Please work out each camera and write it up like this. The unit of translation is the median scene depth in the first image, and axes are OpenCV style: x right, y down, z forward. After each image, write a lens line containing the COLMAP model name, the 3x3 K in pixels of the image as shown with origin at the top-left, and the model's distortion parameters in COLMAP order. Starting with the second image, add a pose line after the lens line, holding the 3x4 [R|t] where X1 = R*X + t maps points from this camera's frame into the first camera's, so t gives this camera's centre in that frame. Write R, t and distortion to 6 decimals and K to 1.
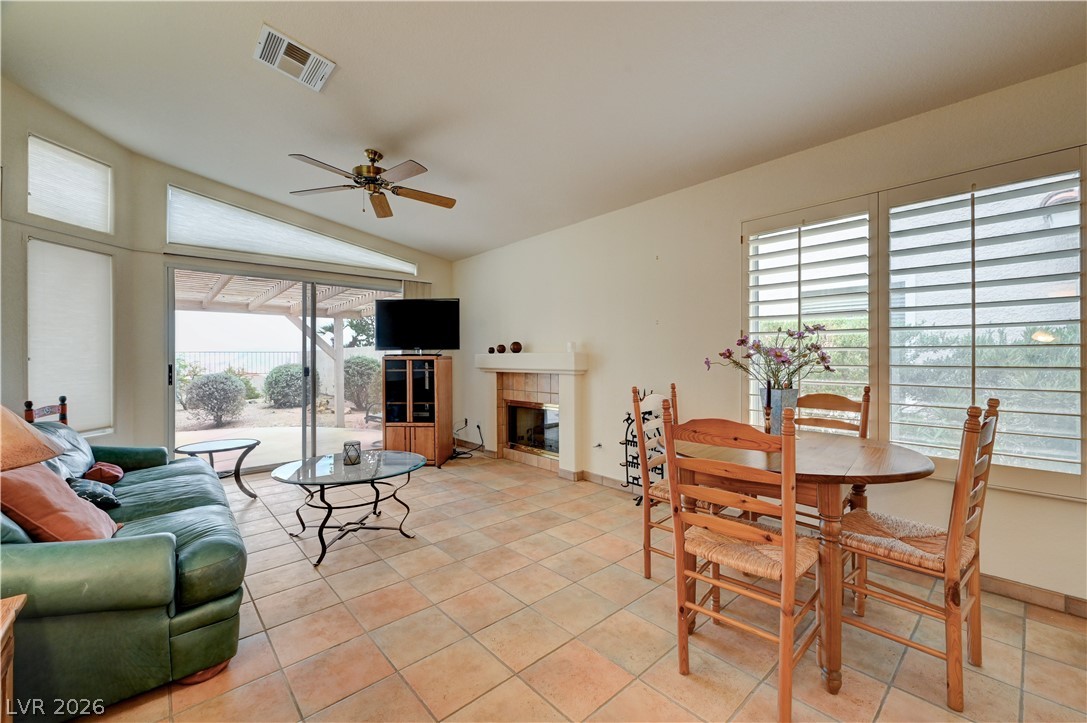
lens RADIAL K [[445.1, 0, 547.5], [0, 445.1, 370.7], [0, 0, 1]] dist [0.002360, 0.000626]
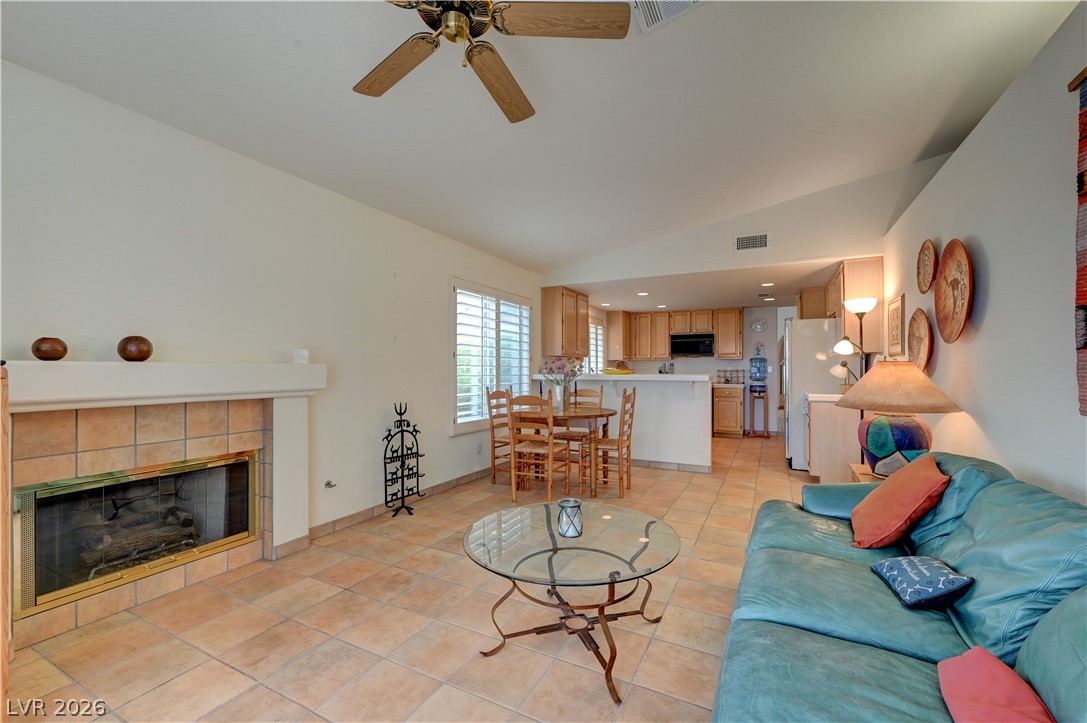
lens RADIAL K [[445.1, 0, 547.5], [0, 445.1, 370.7], [0, 0, 1]] dist [0.002360, 0.000626]
pose [[-0.342677, 0.000674, 0.939453, -0.834650], [0.029580, 0.999512, 0.010072, -0.030719], [-0.938988, 0.031241, -0.342529, 1.001015]]
